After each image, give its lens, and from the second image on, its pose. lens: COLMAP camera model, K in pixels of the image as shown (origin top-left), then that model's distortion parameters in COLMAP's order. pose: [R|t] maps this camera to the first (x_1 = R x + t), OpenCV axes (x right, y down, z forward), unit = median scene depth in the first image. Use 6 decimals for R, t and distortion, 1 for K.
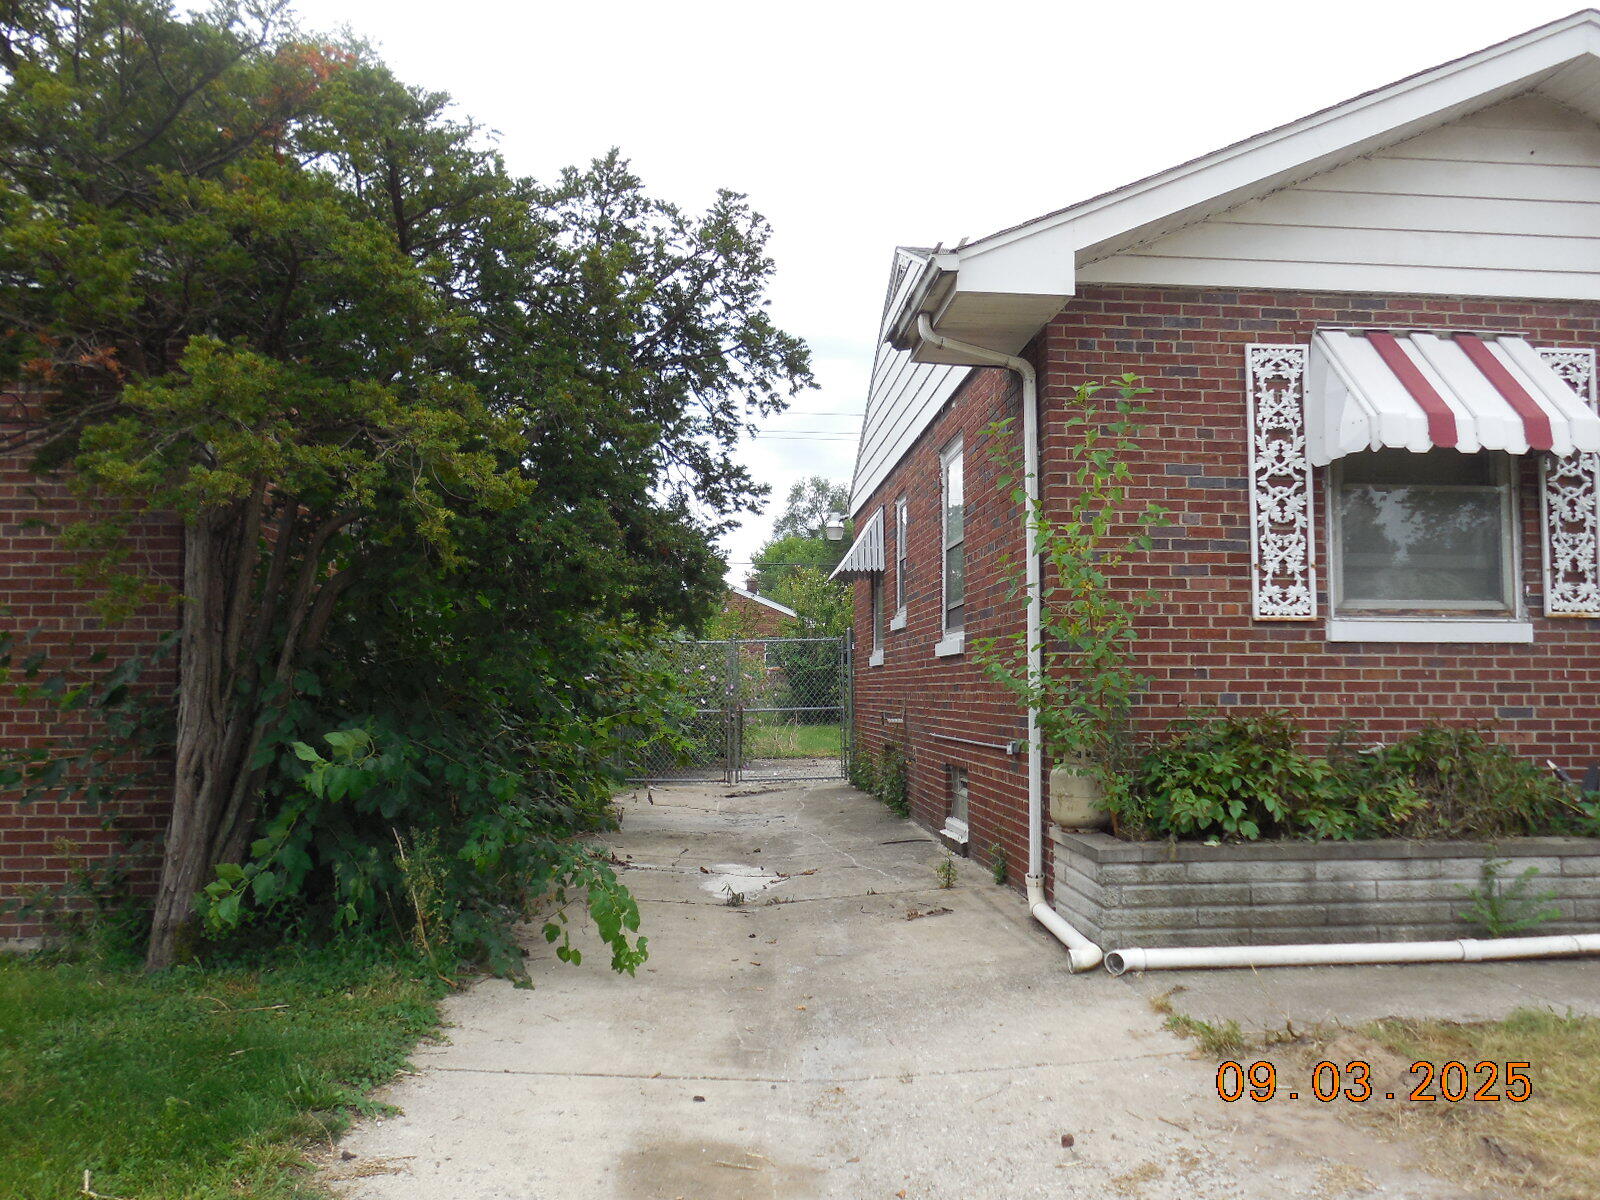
lens RADIAL K [[1326.0, 0, 841.2], [0, 1326.0, 603.5], [0, 0, 1]] dist [-0.040673, 0.006071]
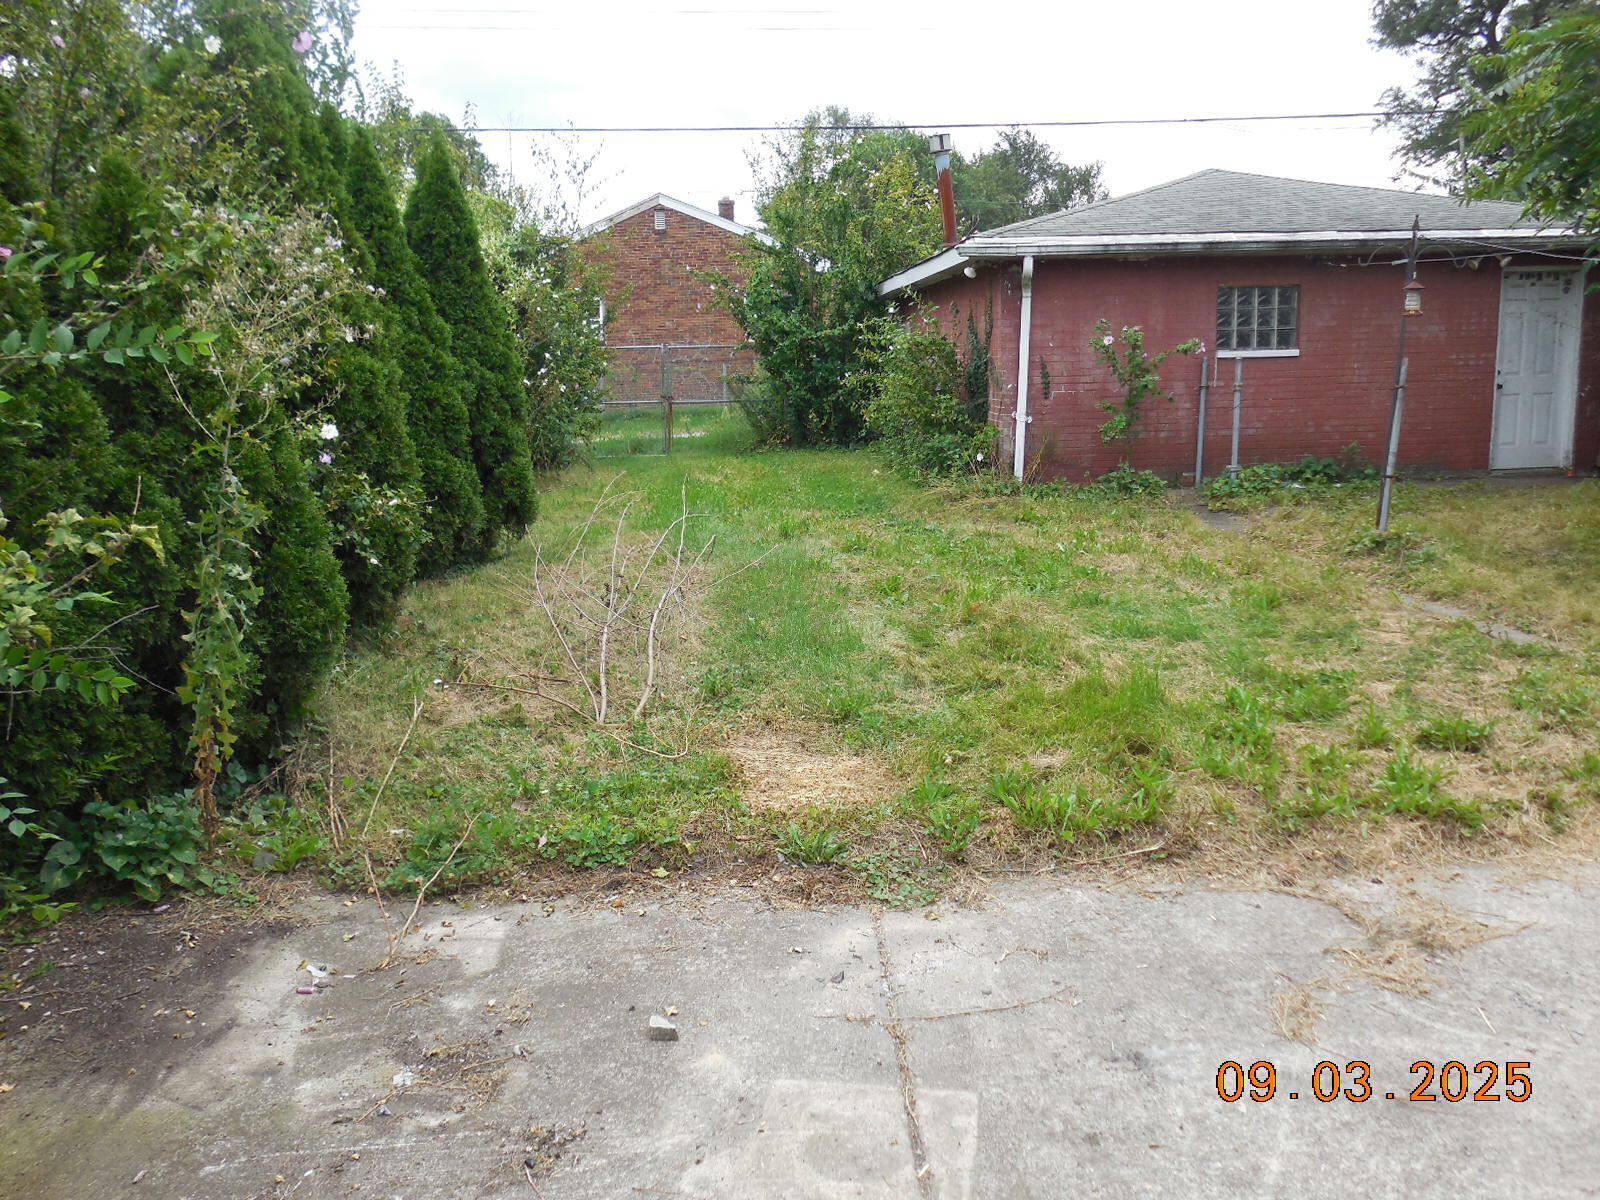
lens RADIAL K [[1334.3, 0, 763.6], [0, 1334.3, 593.0], [0, 0, 1]] dist [-0.071931, 0.094446]
pose [[0.996887, -0.009485, -0.078269, -0.000185], [0.027727, 0.971499, 0.235416, 0.017344], [0.073805, -0.236853, 0.968738, 0.341920]]
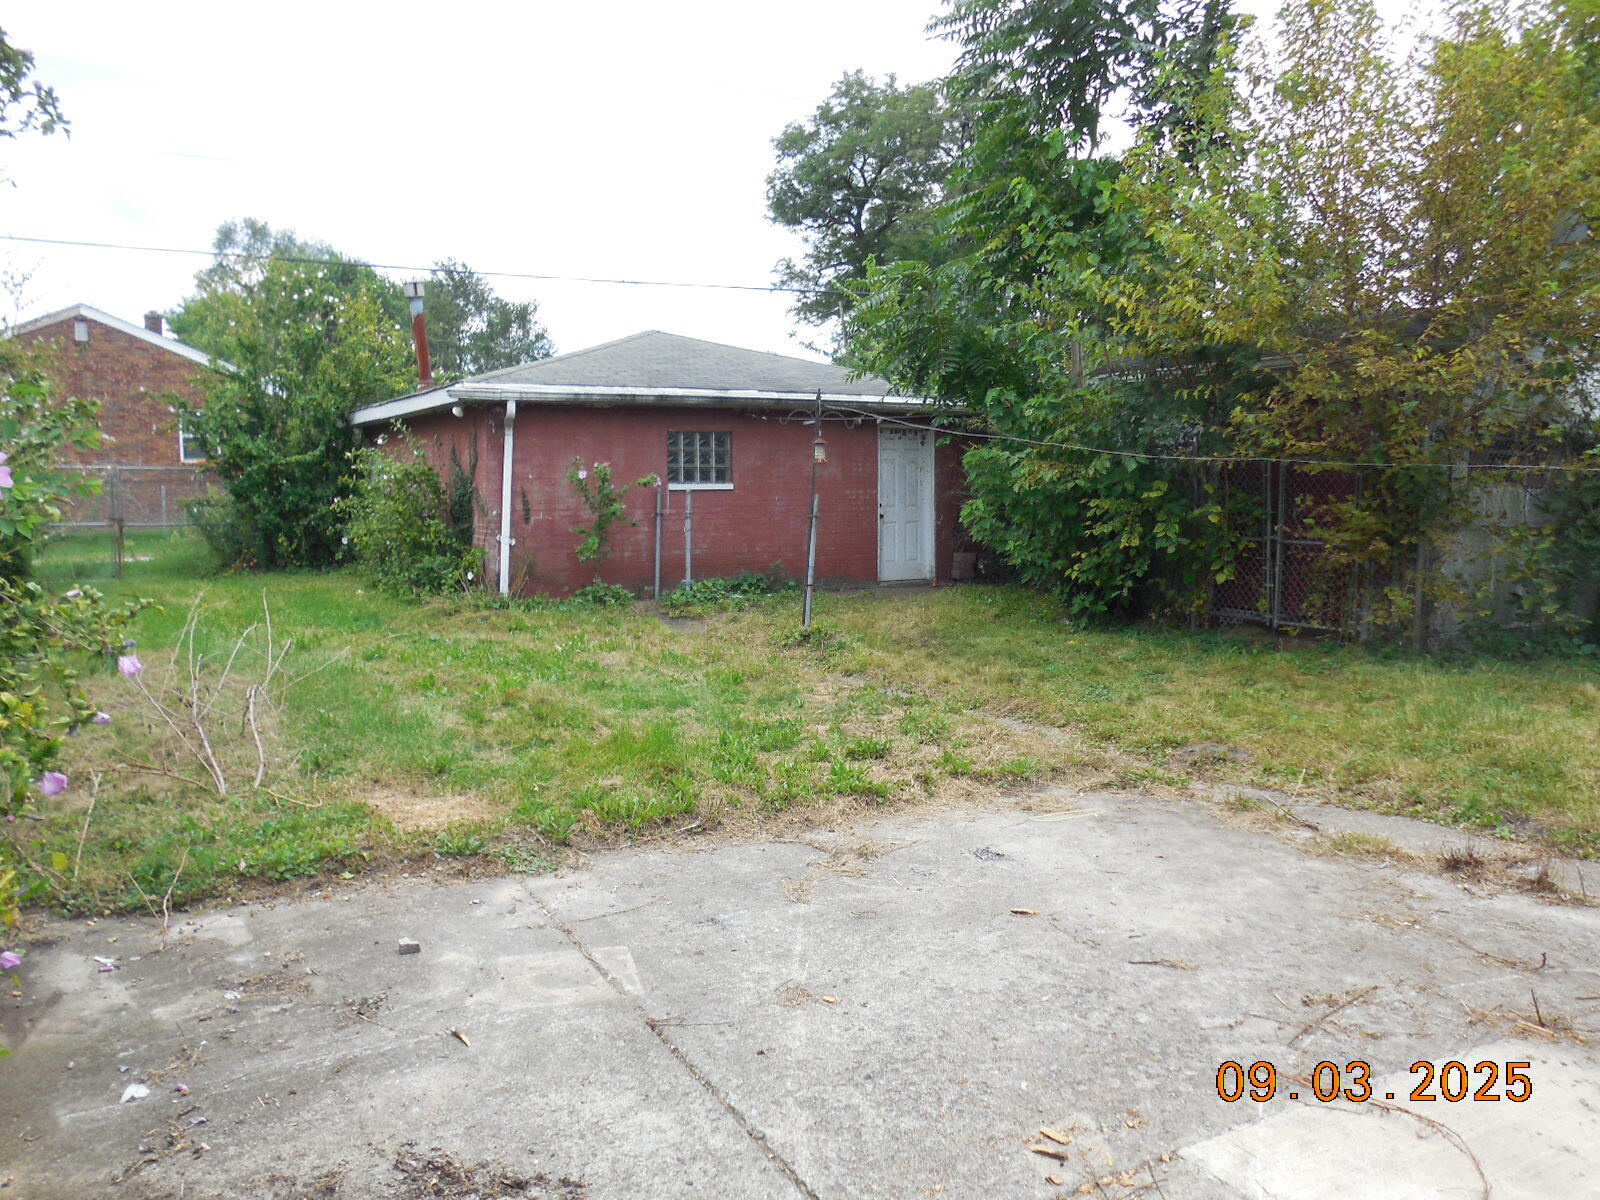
lens RADIAL K [[1326.0, 0, 841.2], [0, 1326.0, 603.5], [0, 0, 1]] dist [-0.040673, 0.006071]
pose [[0.921680, -0.035000, 0.386368, -0.013593], [-0.026419, 0.987947, 0.152519, 0.014289], [-0.387049, -0.150782, 0.909647, 0.312823]]
